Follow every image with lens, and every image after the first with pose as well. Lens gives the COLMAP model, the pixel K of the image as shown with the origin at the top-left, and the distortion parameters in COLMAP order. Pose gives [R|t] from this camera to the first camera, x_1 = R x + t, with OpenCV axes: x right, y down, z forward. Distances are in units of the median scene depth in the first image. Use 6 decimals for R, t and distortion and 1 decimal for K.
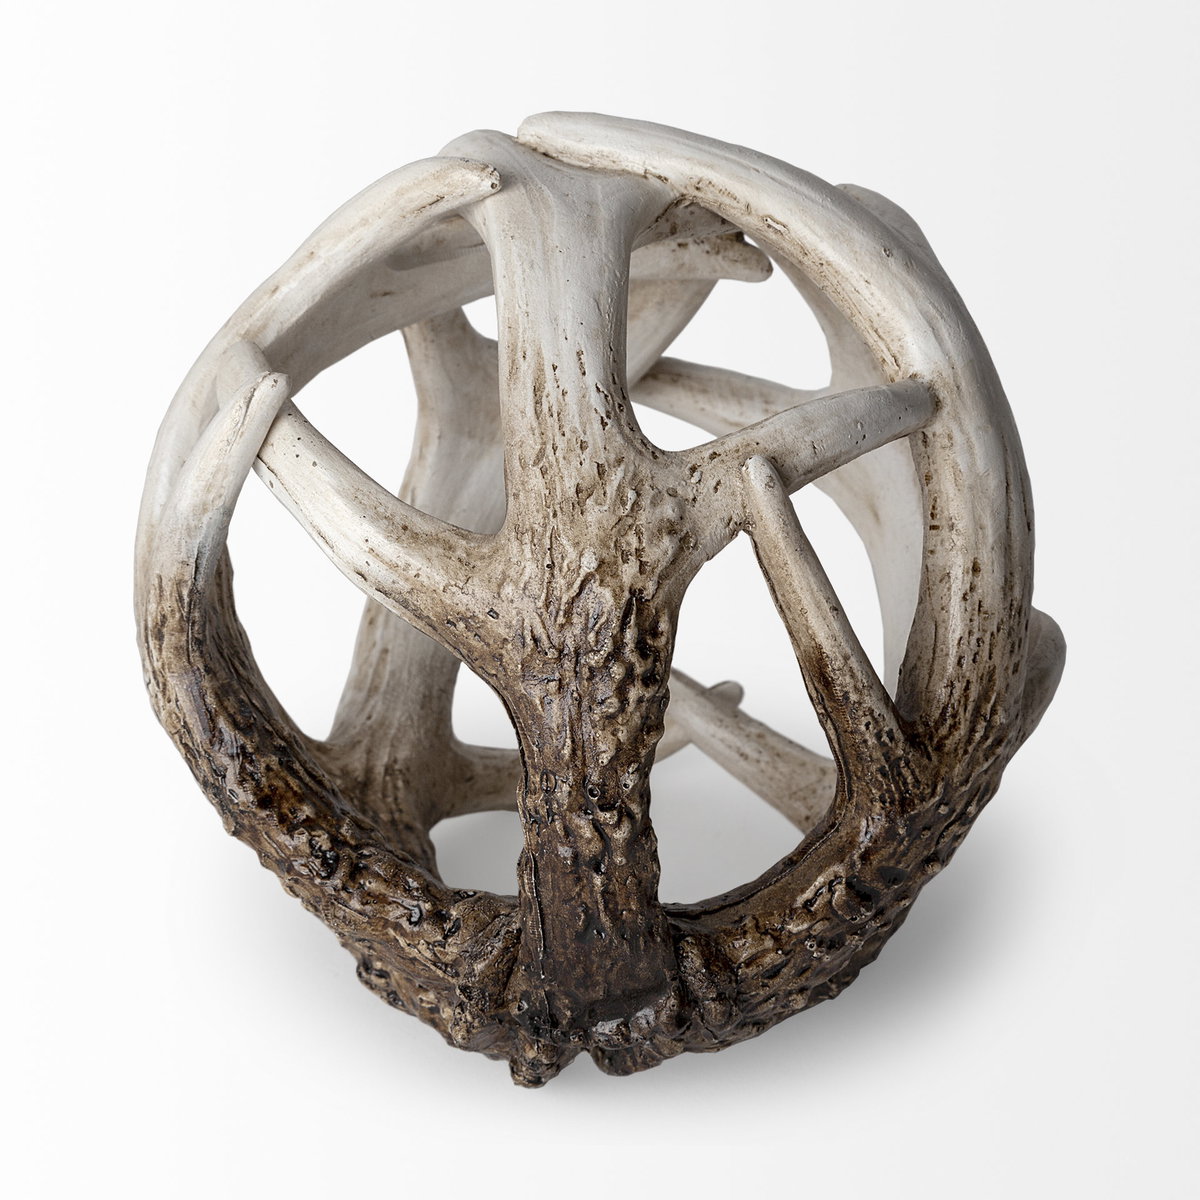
lens RADIAL K [[3917.1, 0, 601.3], [0, 3917.1, 598.1], [0, 0, 1]] dist [0.032250, 0.000000]
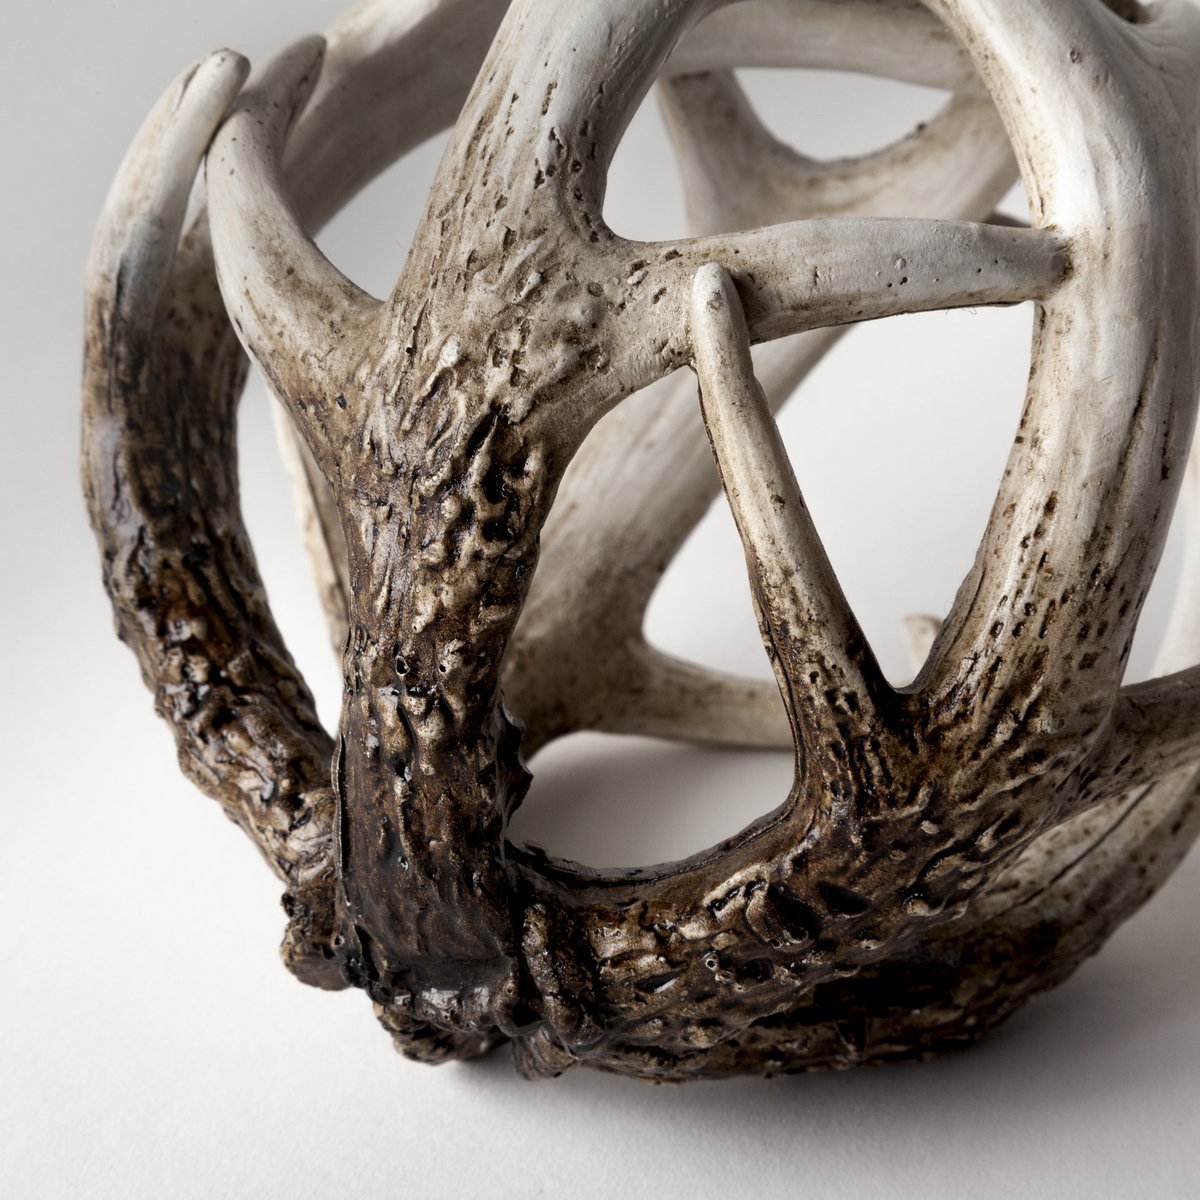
lens RADIAL K [[3917.1, 0, 600.3], [0, 3917.1, 602.8], [0, 0, 1]] dist [0.032250, 0.000000]
pose [[0.901455, 0.230900, -0.366147, 0.286489], [-0.233988, 0.971550, 0.036602, 0.002411], [0.364181, 0.052679, 0.929837, 0.319148]]
